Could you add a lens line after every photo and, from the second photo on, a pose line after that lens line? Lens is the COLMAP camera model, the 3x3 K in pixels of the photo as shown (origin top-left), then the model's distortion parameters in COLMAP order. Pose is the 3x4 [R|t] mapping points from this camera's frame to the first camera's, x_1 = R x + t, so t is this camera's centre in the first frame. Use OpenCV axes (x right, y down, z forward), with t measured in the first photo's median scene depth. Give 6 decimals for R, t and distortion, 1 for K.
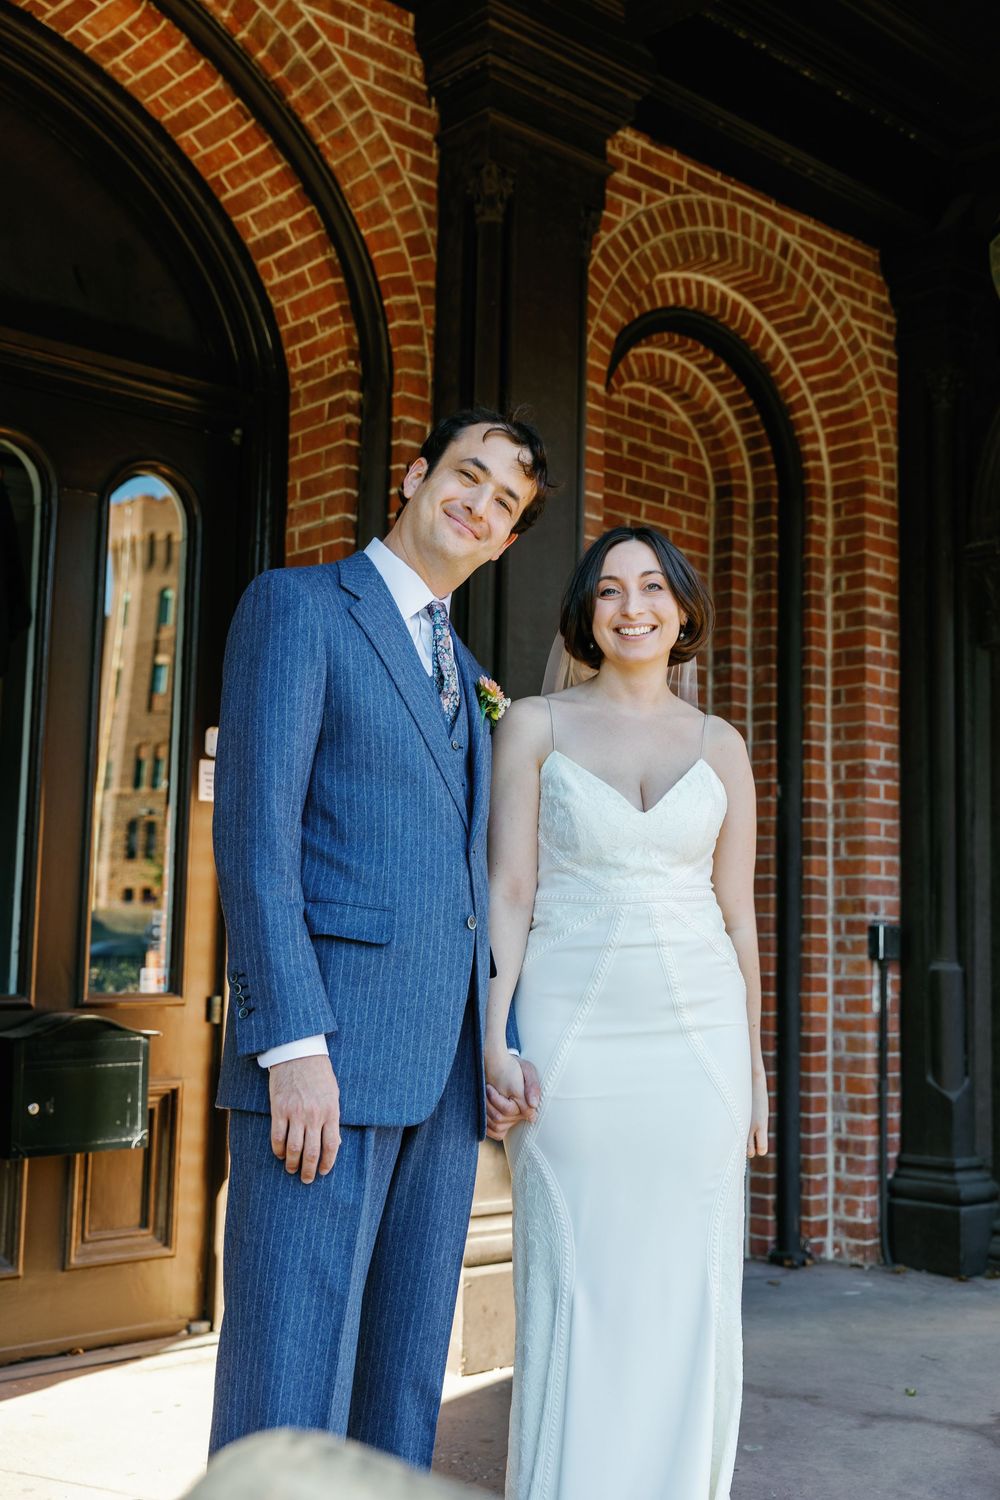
lens RADIAL K [[1698.1, 0, 499.9], [0, 1698.1, 753.9], [0, 0, 1]] dist [0.006287, 0.000000]
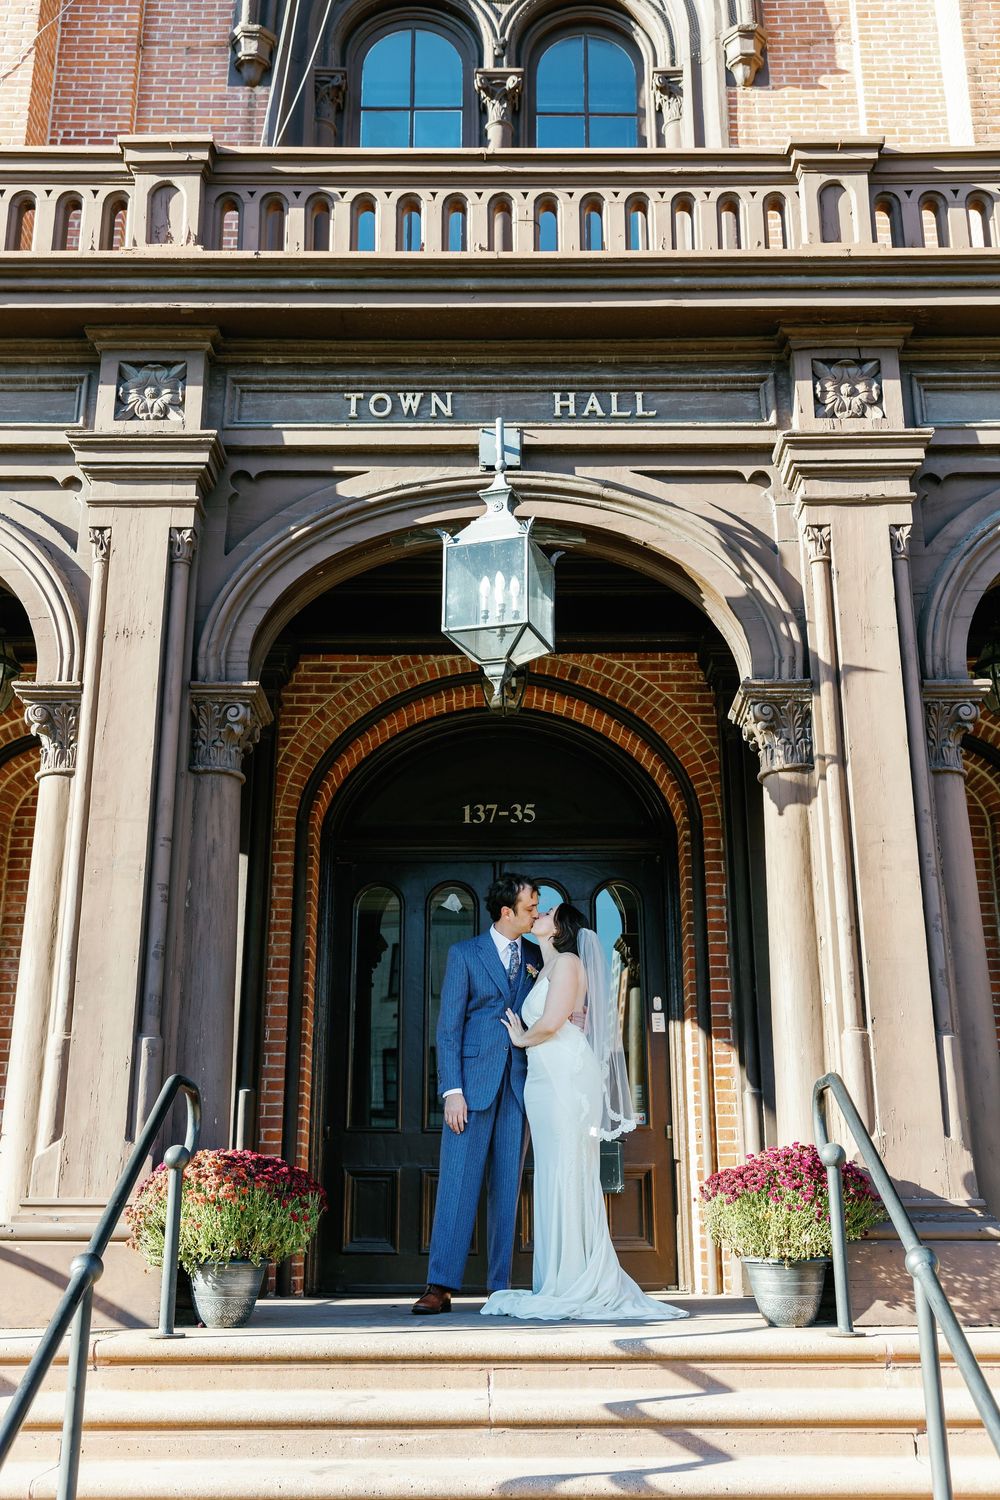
lens RADIAL K [[1491.5, 0, 501.3], [0, 1491.5, 749.3], [0, 0, 1]] dist [0.009260, 0.000000]
pose [[0.735487, -0.232025, -0.636572, 0.961944], [0.092061, 0.965045, -0.245385, 0.127053], [0.671256, 0.121874, 0.731138, -0.545025]]
